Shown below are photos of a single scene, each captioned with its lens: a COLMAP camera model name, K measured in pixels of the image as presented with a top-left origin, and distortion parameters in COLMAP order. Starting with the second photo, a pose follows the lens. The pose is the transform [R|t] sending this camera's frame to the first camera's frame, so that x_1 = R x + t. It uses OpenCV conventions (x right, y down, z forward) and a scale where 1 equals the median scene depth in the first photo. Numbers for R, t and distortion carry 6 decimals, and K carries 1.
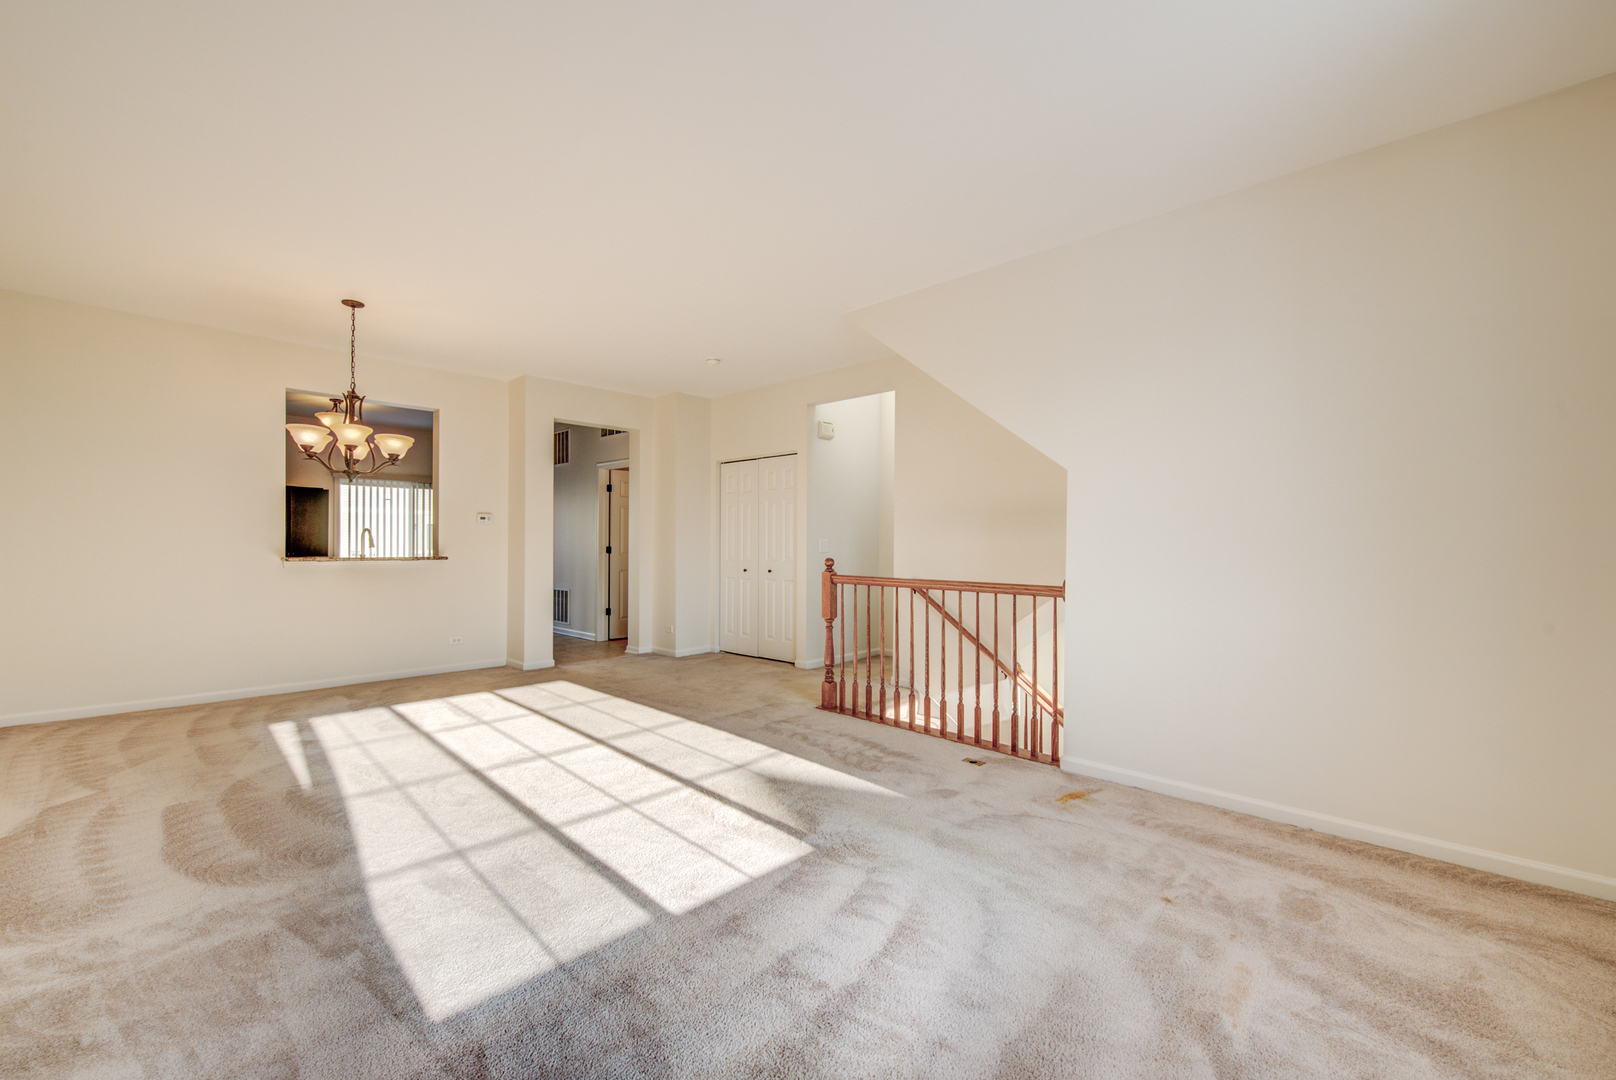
lens RADIAL K [[657.8, 0, 793.2], [0, 657.8, 541.5], [0, 0, 1]] dist [-0.001630, -0.001248]
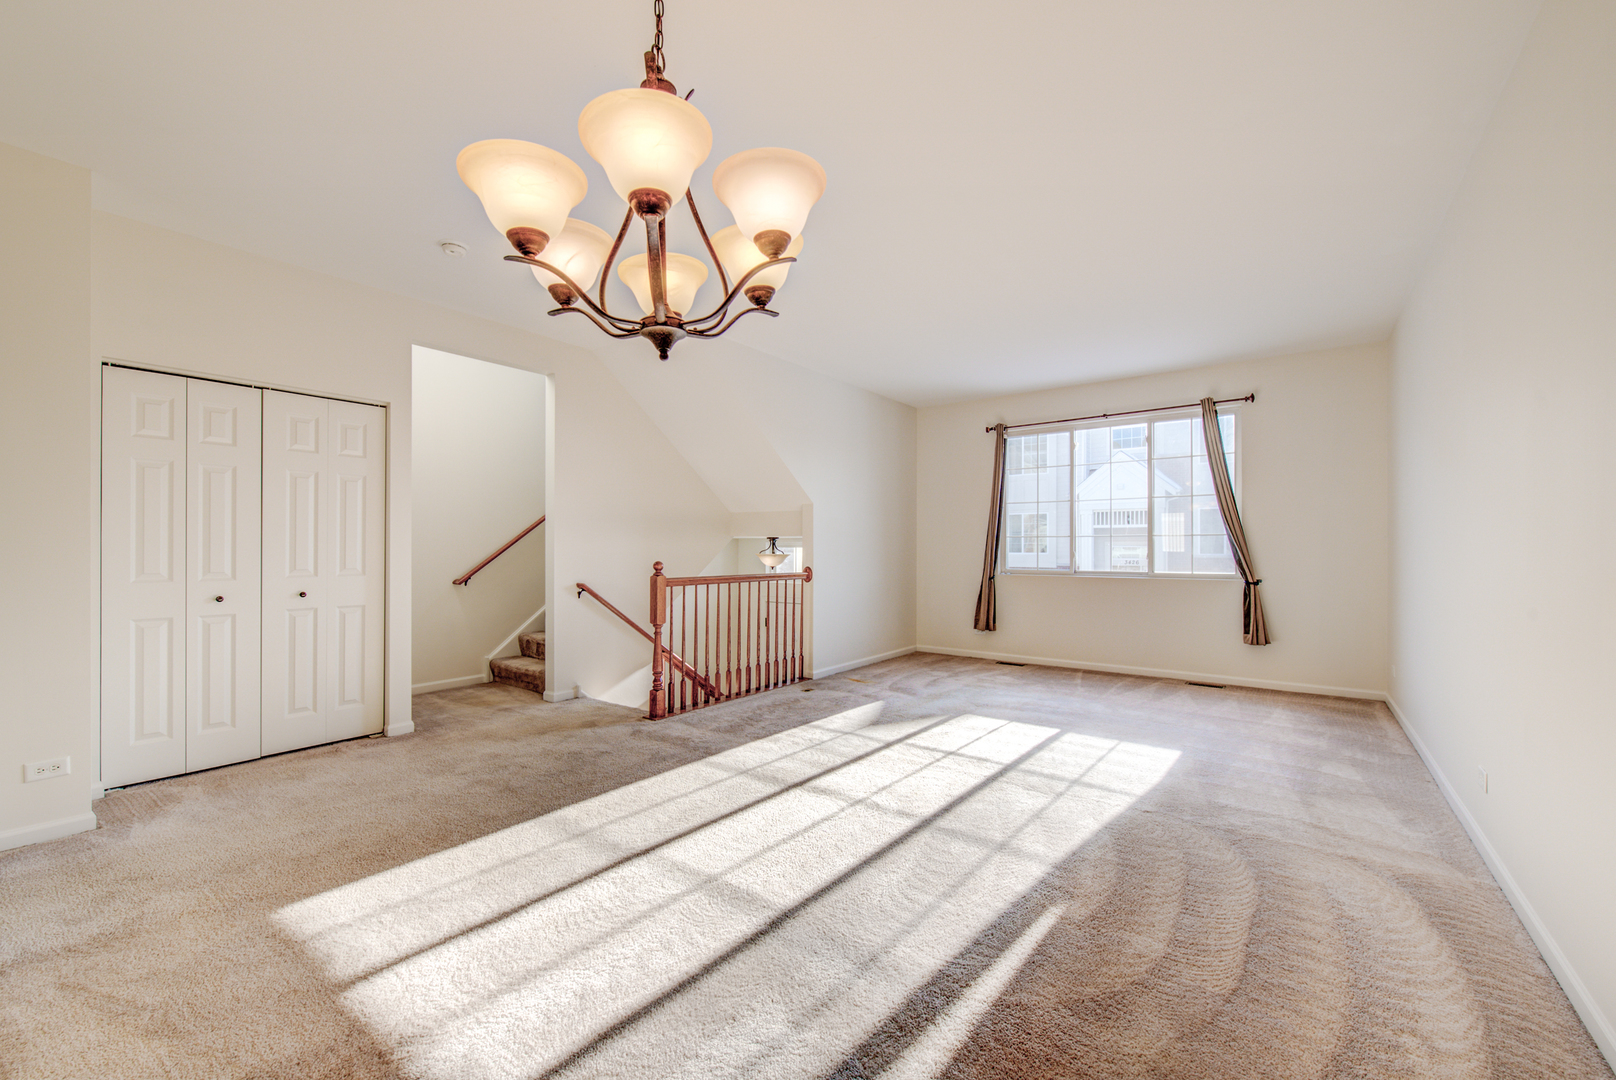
lens RADIAL K [[657.8, 0, 805.7], [0, 657.8, 548.6], [0, 0, 1]] dist [-0.001630, -0.001248]
pose [[-0.125147, -0.015016, 0.992025, -1.178650], [-0.009417, 0.999858, 0.013947, -0.012952], [-0.992093, -0.007596, -0.125271, 1.143505]]
